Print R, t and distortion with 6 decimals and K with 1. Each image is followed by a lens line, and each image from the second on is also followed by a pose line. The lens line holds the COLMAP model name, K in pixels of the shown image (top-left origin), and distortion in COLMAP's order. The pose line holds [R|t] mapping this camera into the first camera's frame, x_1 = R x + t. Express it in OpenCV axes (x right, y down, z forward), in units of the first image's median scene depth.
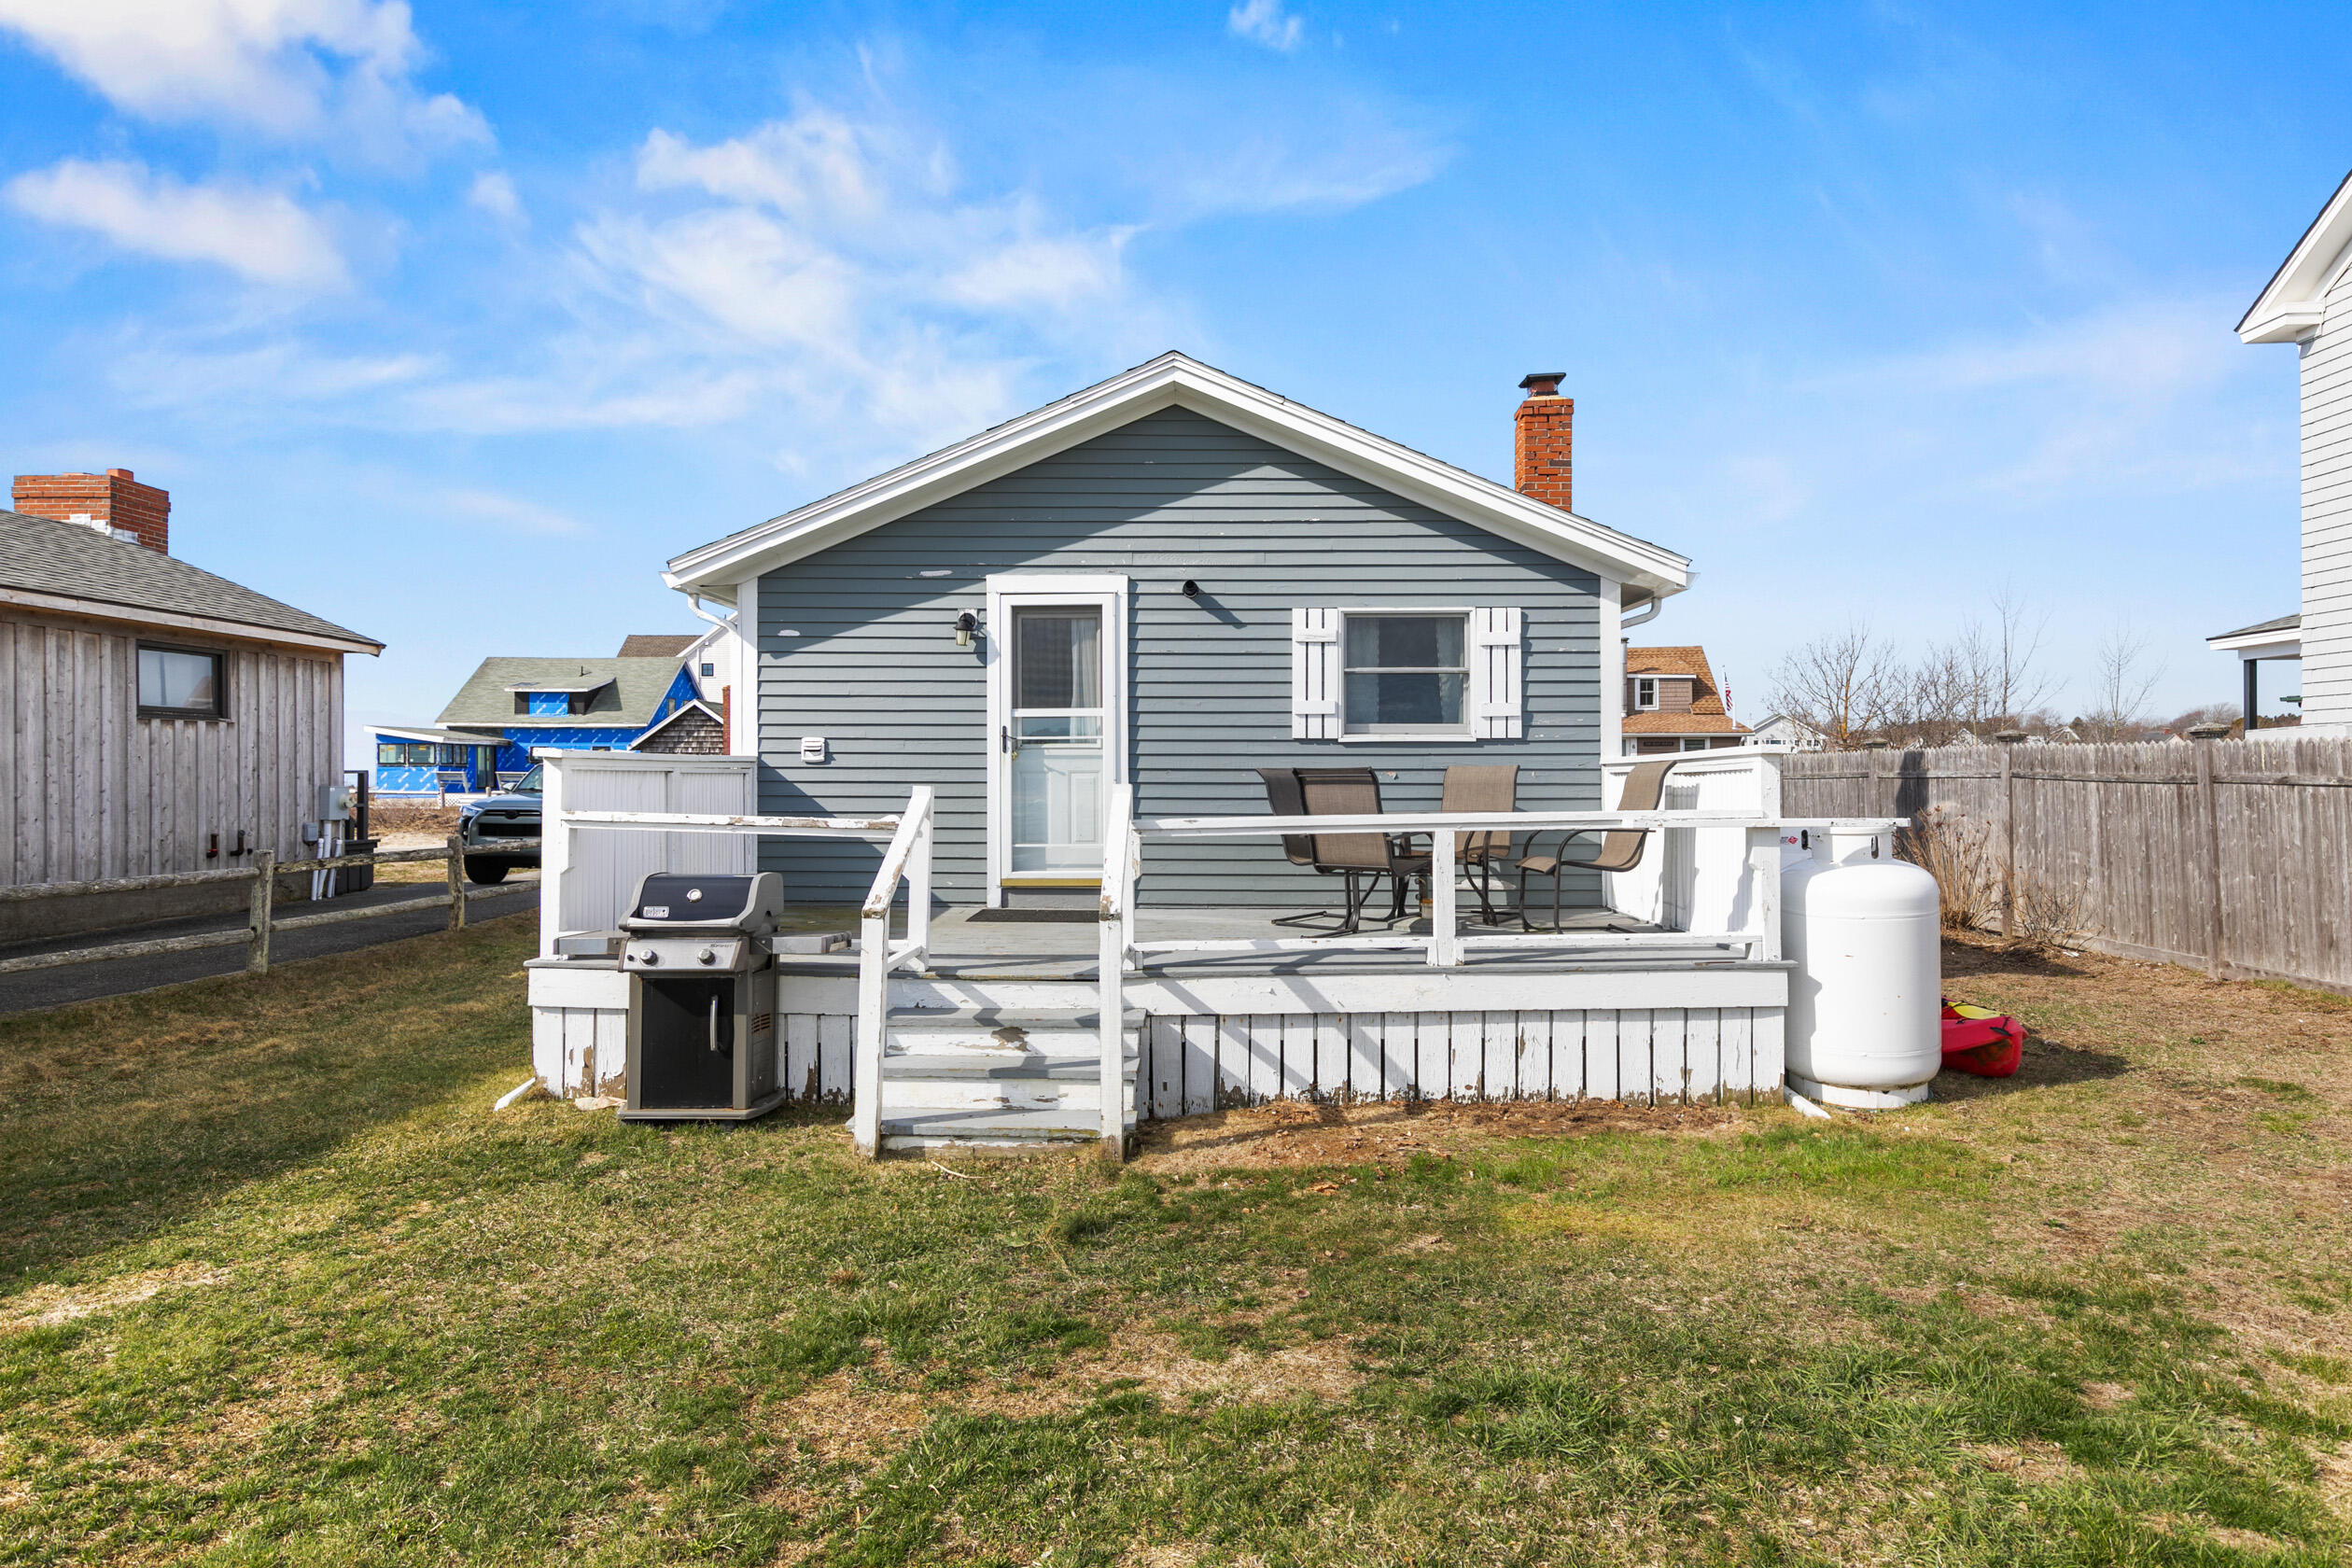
lens RADIAL K [[1259.5, 0, 1176.0], [0, 1259.5, 784.0], [0, 0, 1]] dist [0.001355, 0.000517]
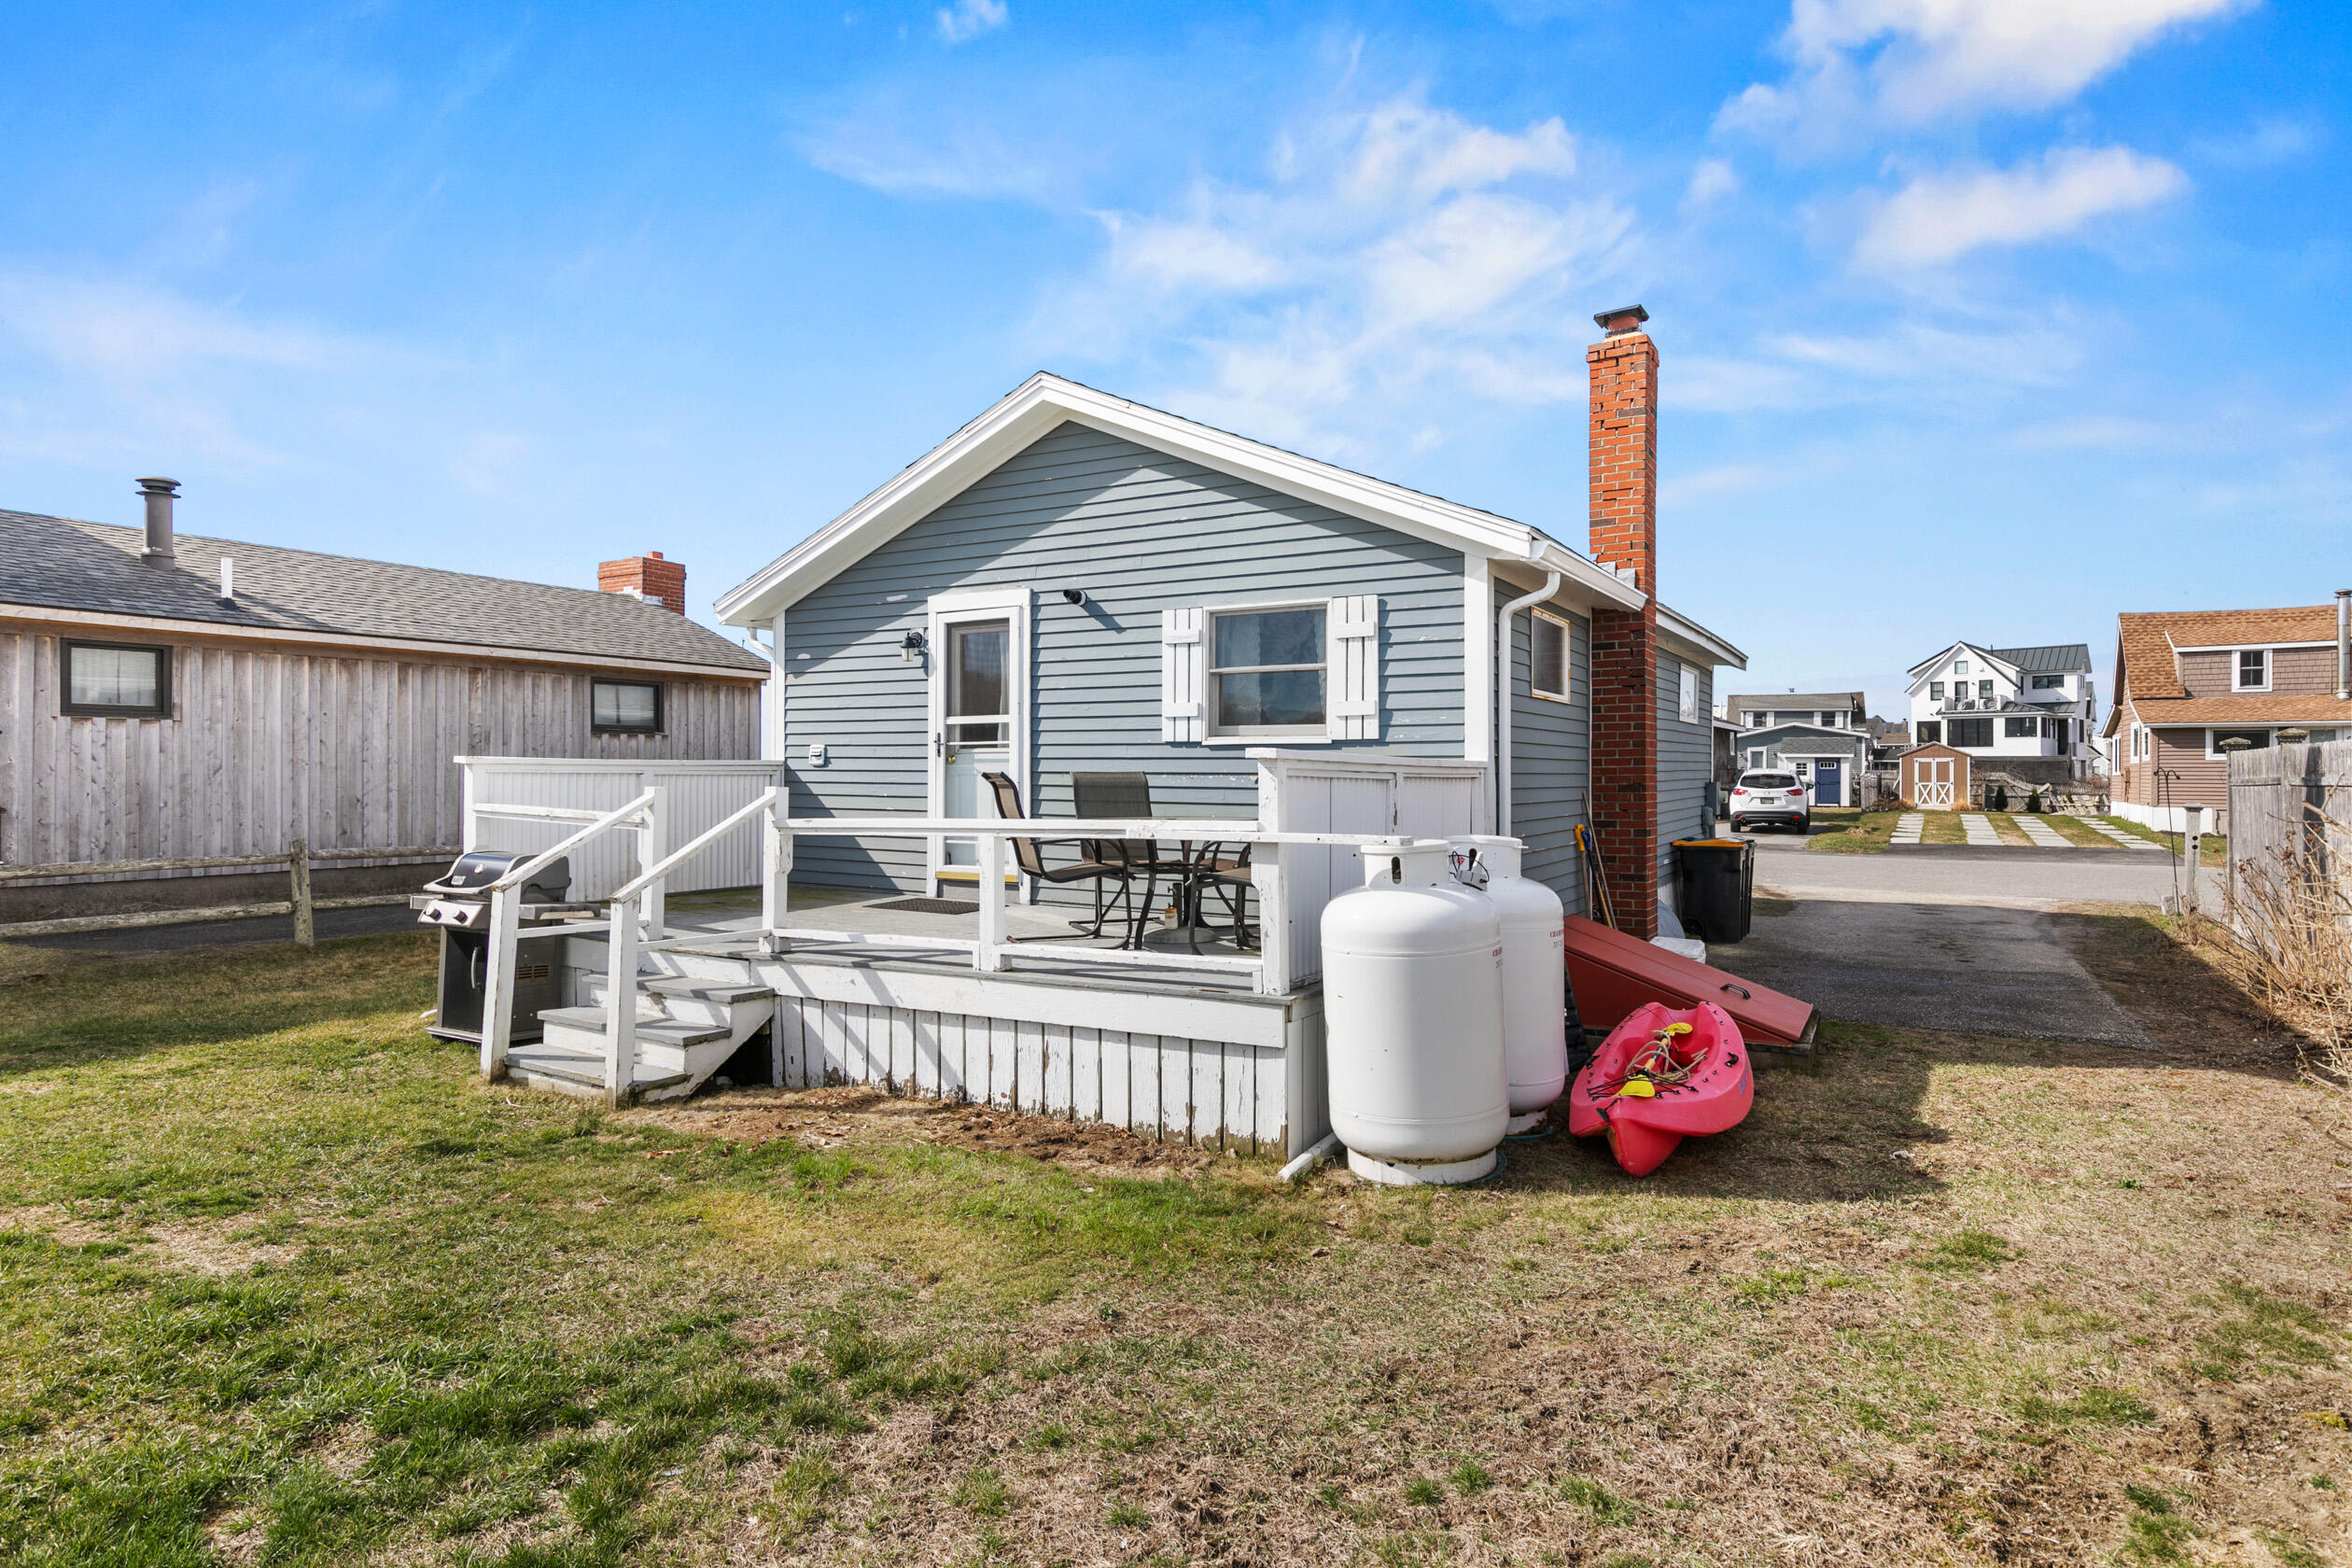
lens RADIAL K [[1259.5, 0, 1176.0], [0, 1259.5, 784.0], [0, 0, 1]] dist [0.001355, 0.000517]
pose [[0.871550, 0.007282, -0.490252, 0.587626], [-0.007390, 0.999971, 0.001716, -0.004745], [0.490250, 0.002128, 0.871579, 0.142871]]
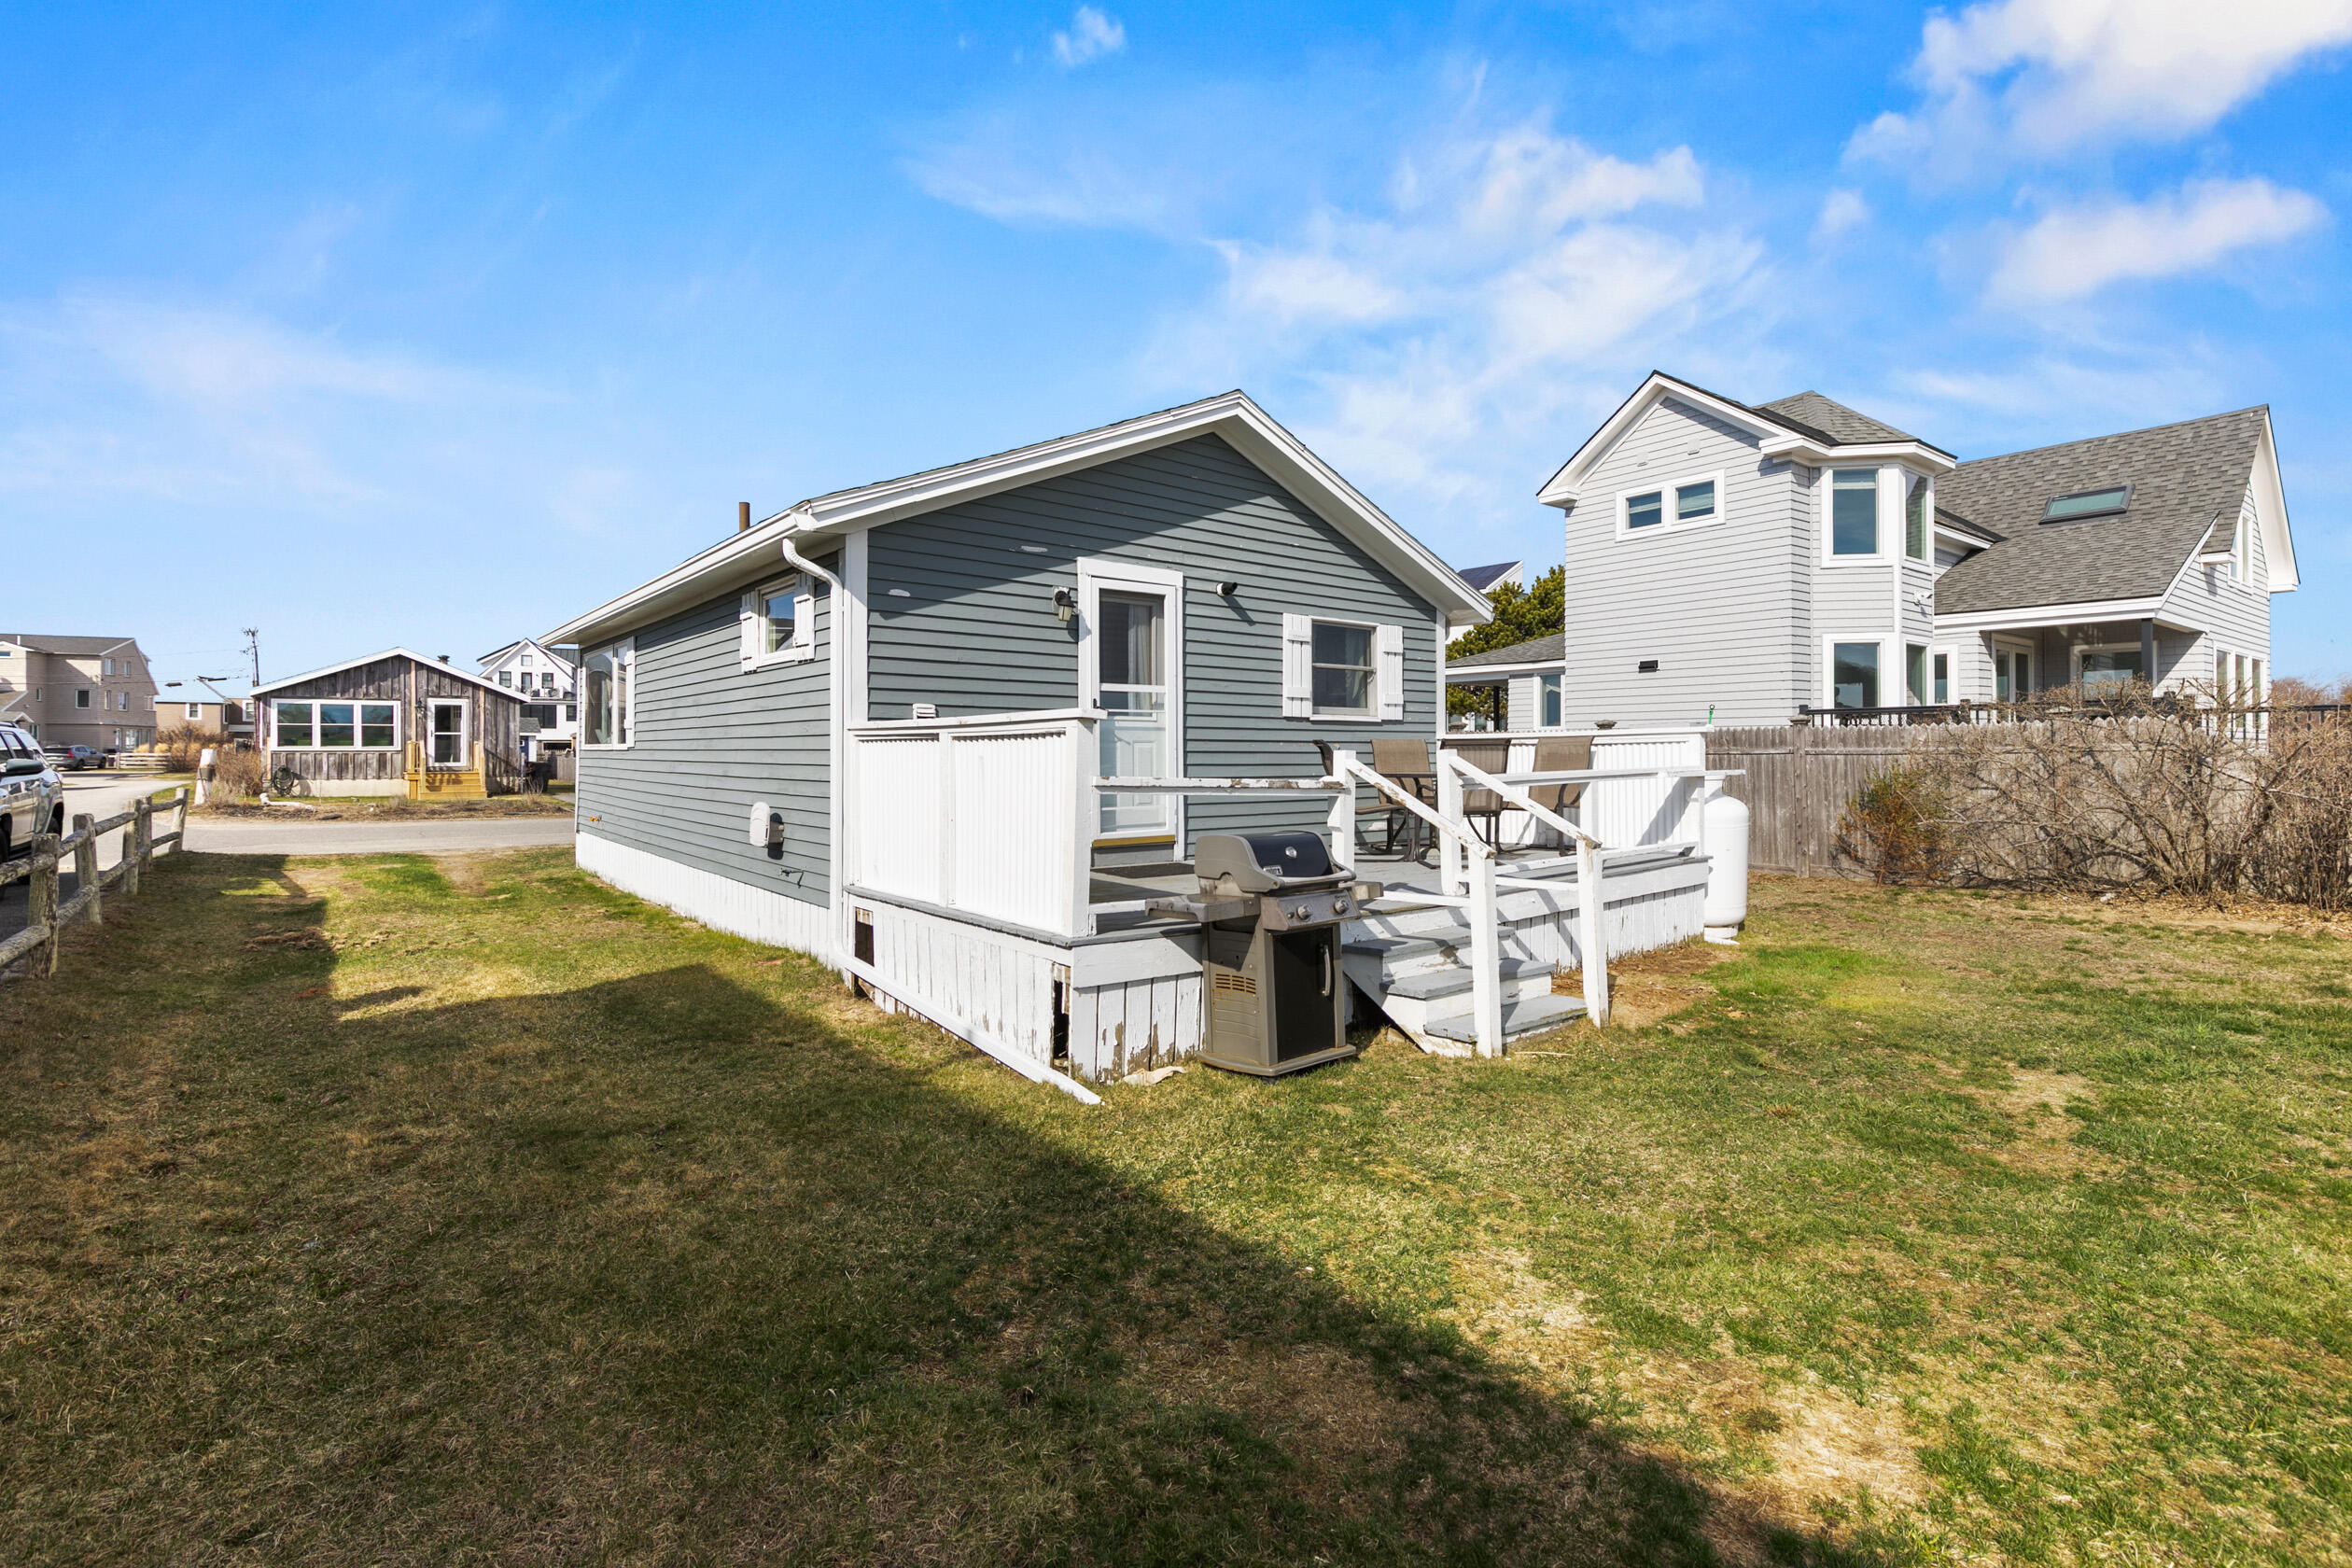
lens RADIAL K [[1083.7, 0, 1181.9], [0, 1083.7, 756.8], [0, 0, 1]] dist [0.002064, 0.000027]
pose [[0.758652, -0.001355, 0.651495, -0.687988], [0.005099, 0.999980, -0.003858, 0.007591], [-0.651477, 0.006249, 0.758643, 0.248507]]
